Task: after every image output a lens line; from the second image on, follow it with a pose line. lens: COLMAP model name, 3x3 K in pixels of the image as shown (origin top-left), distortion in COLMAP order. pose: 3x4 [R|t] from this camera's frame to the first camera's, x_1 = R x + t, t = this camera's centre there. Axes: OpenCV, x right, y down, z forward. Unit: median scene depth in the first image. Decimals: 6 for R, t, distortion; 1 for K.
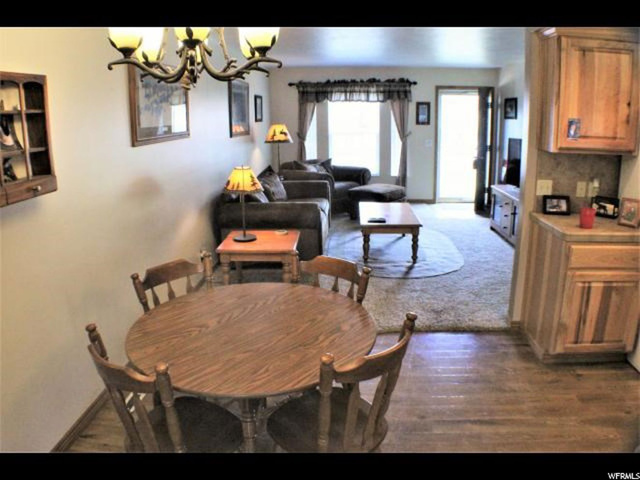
lens RADIAL K [[495.9, 0, 320.0], [0, 495.9, 240.0], [0, 0, 1]] dist [-0.218062, 0.065216]
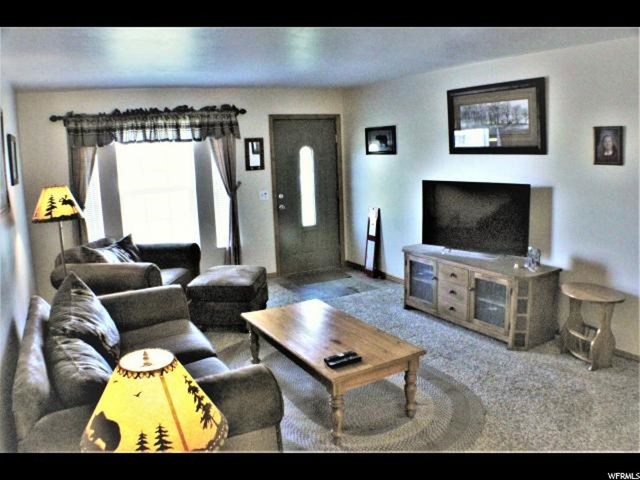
lens RADIAL K [[495.9, 0, 320.0], [0, 495.9, 240.0], [0, 0, 1]] dist [-0.218062, 0.065216]
pose [[0.833474, -0.118791, 0.539638, -0.109731], [0.166451, 0.985230, -0.040205, -0.095915], [-0.526892, 0.123333, 0.840937, 0.371451]]
